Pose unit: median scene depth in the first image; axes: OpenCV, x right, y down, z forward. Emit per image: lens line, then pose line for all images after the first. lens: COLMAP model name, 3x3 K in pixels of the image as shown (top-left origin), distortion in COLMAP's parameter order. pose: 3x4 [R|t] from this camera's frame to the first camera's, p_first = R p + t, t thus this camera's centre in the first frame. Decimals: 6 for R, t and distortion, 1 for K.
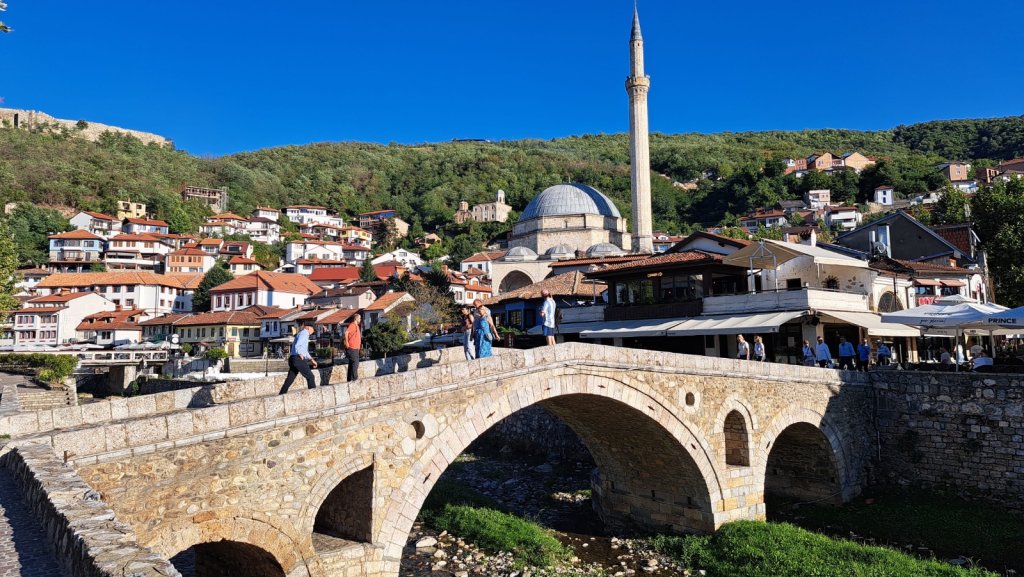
lens RADIAL K [[756.0, 0, 512.0], [0, 756.0, 288.5], [0, 0, 1]] dist [0.091138, -0.127369]
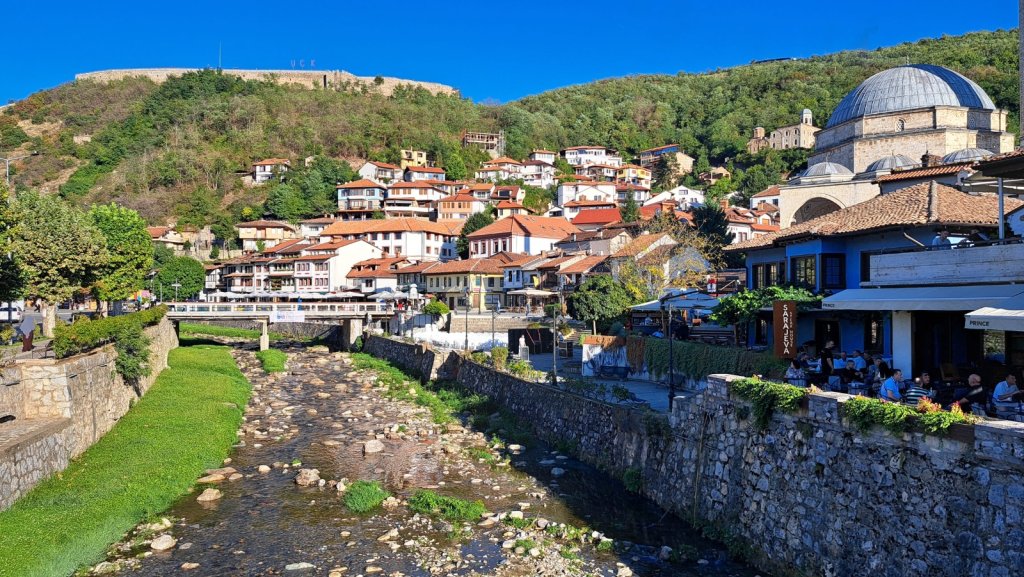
lens RADIAL K [[756.0, 0, 512.0], [0, 756.0, 288.5], [0, 0, 1]] dist [0.091138, -0.127369]
pose [[0.926173, 0.011228, -0.376932, 0.005403], [0.015464, 0.997585, 0.067711, 0.003522], [0.376782, -0.068541, 0.923763, 0.126479]]
